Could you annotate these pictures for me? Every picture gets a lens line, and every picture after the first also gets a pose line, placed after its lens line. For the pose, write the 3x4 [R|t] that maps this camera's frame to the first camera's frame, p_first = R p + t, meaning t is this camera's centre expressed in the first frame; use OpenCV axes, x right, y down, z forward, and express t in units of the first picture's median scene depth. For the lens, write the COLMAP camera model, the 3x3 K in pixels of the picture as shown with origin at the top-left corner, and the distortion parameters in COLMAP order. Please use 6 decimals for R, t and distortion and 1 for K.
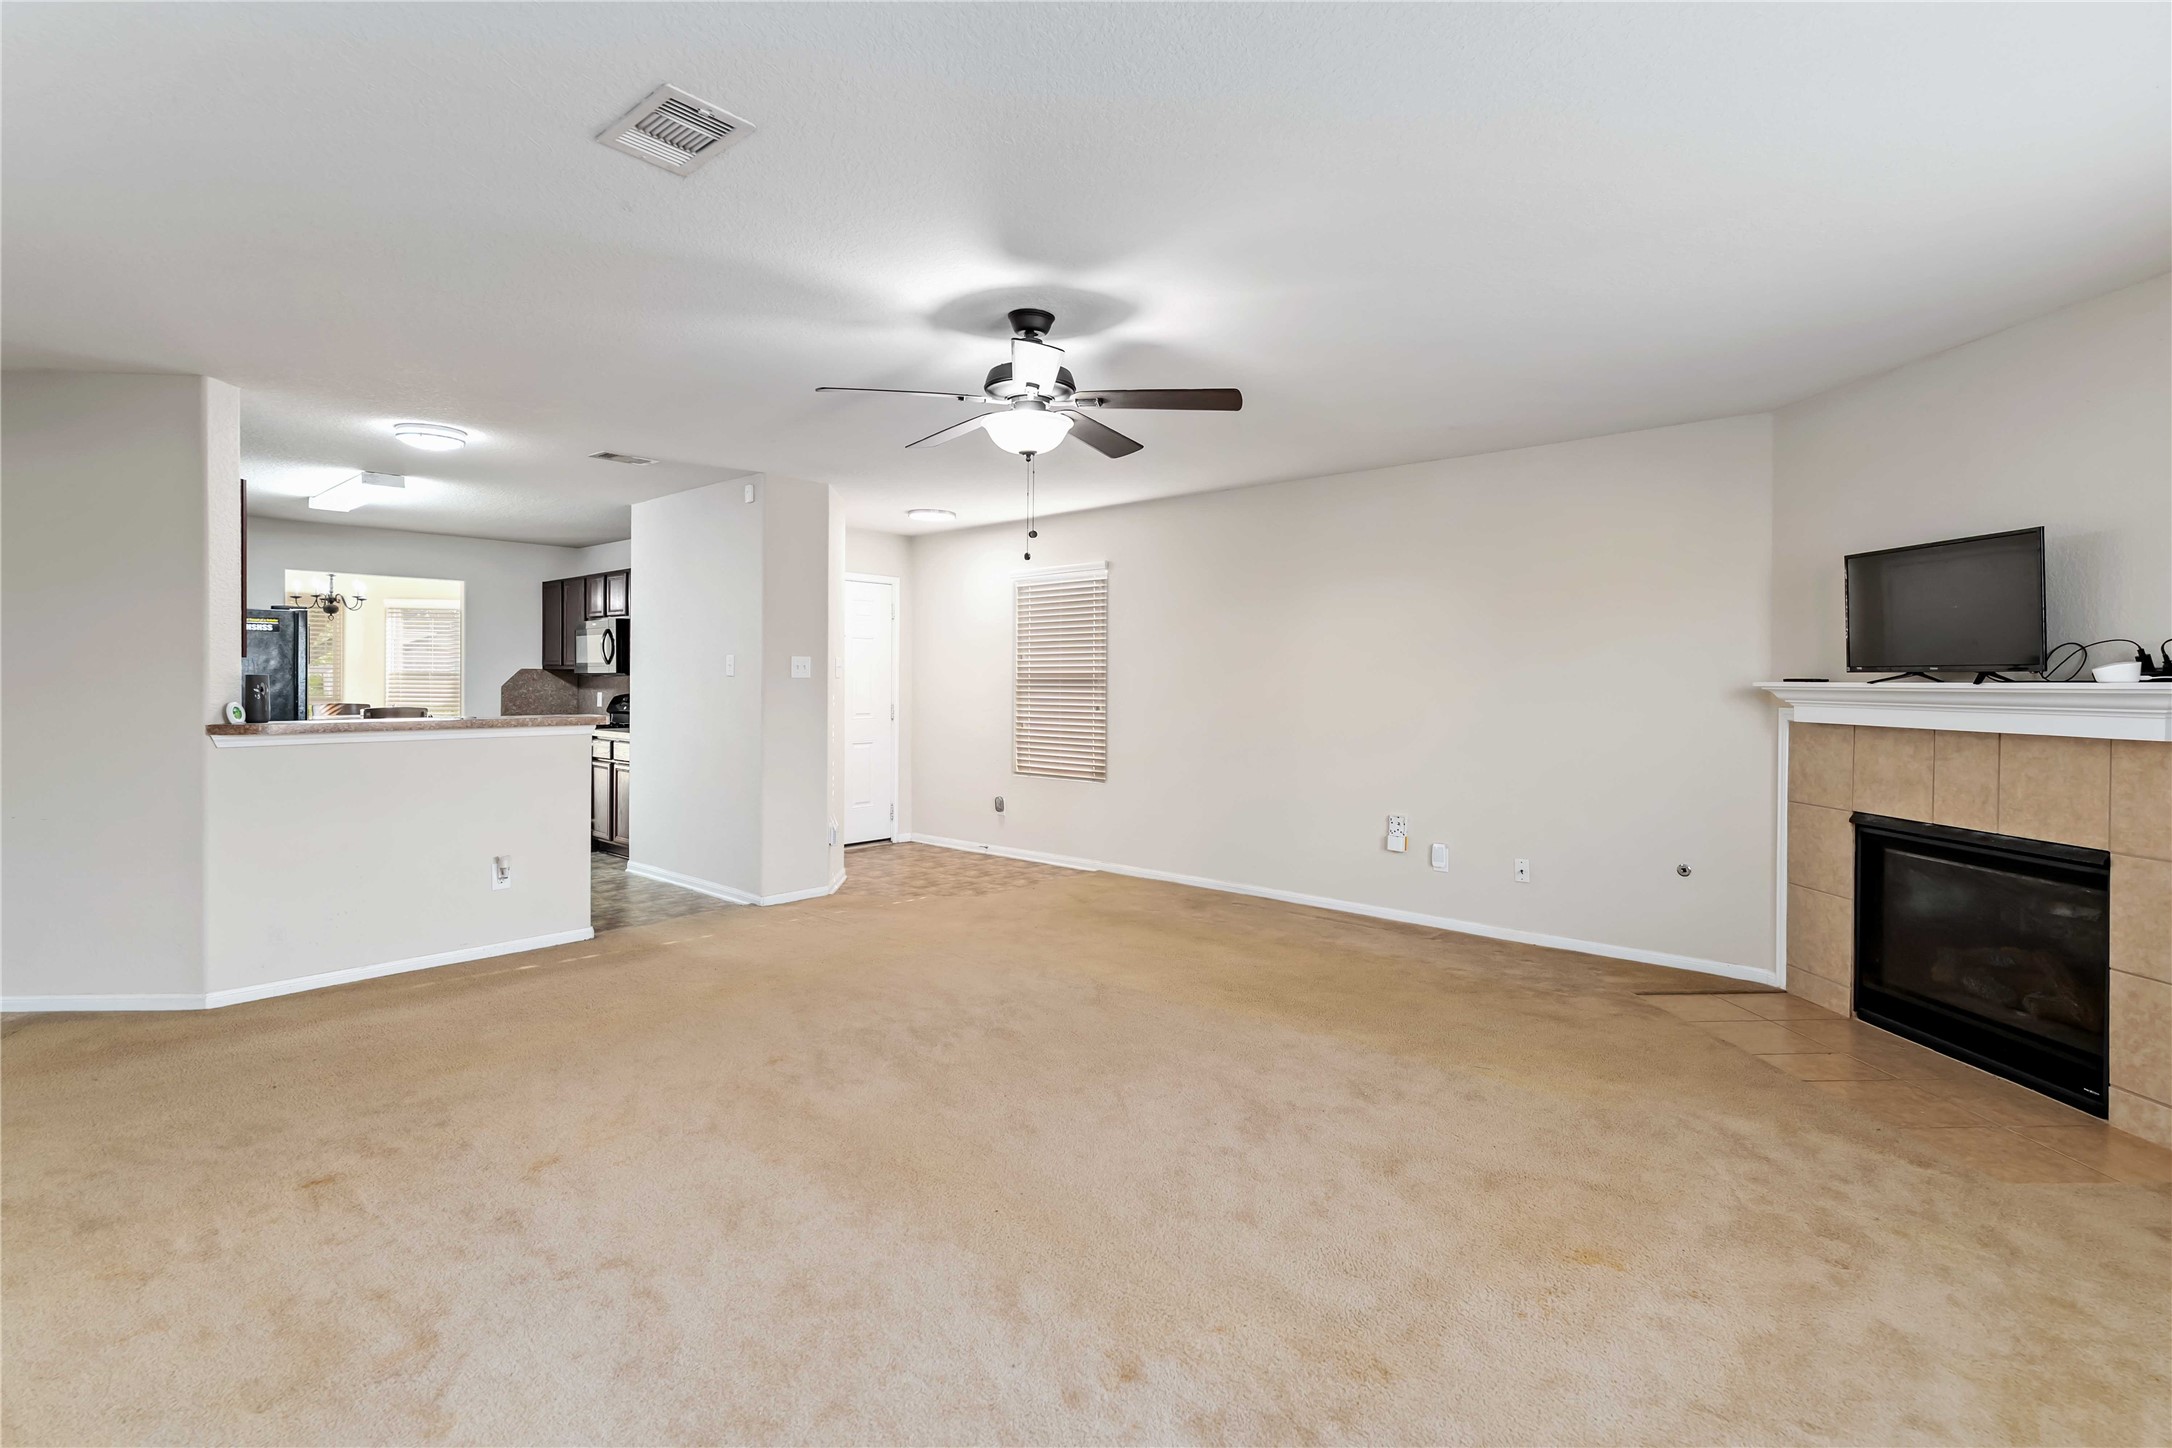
lens RADIAL K [[932.9, 0, 1062.1], [0, 932.9, 686.0], [0, 0, 1]] dist [-0.001182, 0.000079]
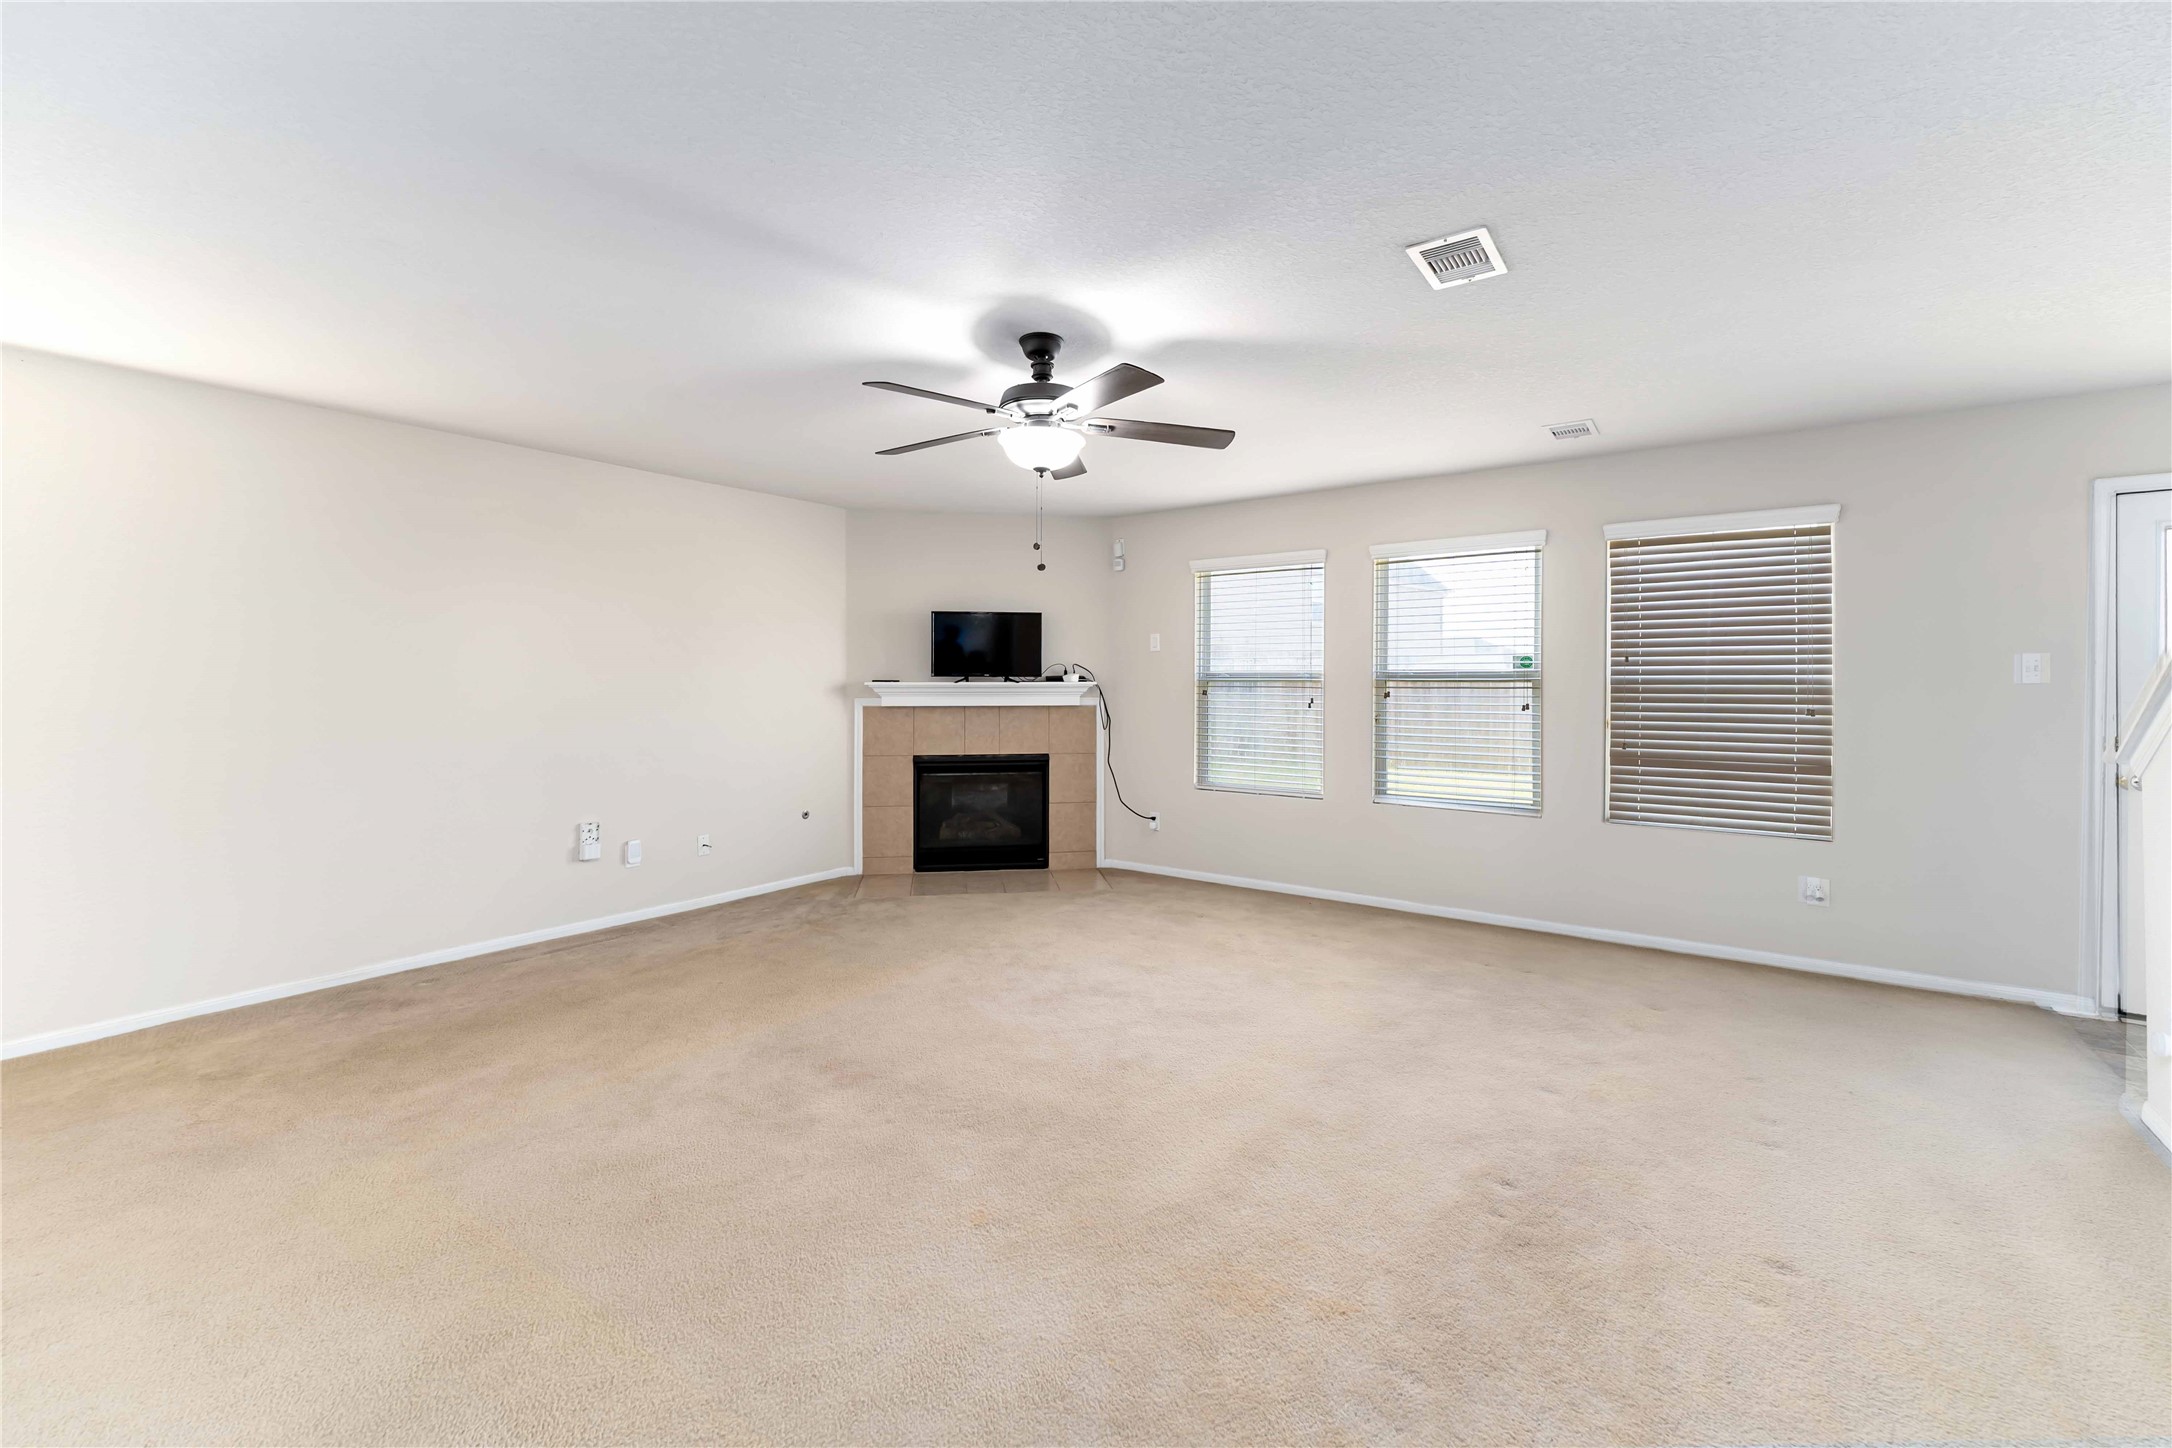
lens RADIAL K [[932.9, 0, 1078.5], [0, 932.9, 679.8], [0, 0, 1]] dist [-0.001182, 0.000079]
pose [[-0.088163, -0.005470, 0.996091, -0.945486], [0.003488, 0.999977, 0.005800, -0.017546], [-0.996100, 0.003985, -0.088142, 0.855121]]
